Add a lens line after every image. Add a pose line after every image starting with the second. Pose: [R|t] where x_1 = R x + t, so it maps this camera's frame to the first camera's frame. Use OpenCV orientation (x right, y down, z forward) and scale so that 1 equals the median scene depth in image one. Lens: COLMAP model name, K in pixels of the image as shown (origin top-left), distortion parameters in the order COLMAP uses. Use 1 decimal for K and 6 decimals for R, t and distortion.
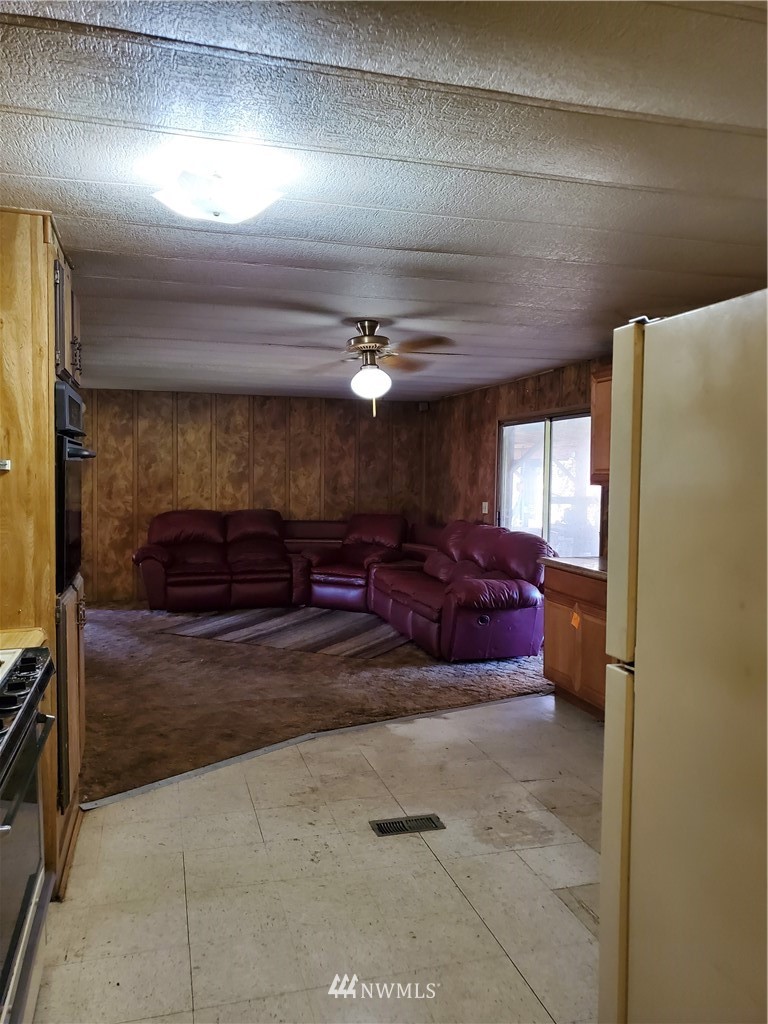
lens RADIAL K [[782.4, 0, 384.0], [0, 782.4, 512.0], [0, 0, 1]] dist [0.002085, 0.002116]
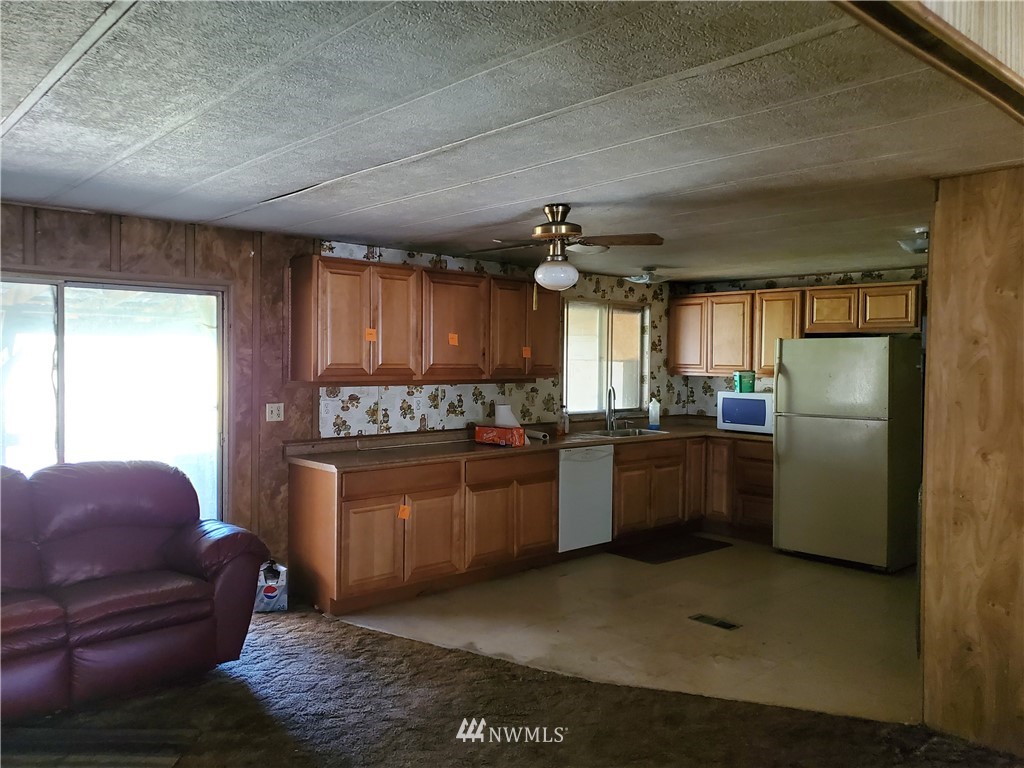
lens RADIAL K [[807.6, 0, 496.2], [0, 807.6, 384.2], [0, 0, 1]] dist [0.007721, 0.016599]
pose [[-0.433807, -0.046934, 0.899783, -0.599451], [0.023592, 0.997708, 0.063416, -0.076006], [-0.900697, 0.048738, -0.431706, 1.065918]]
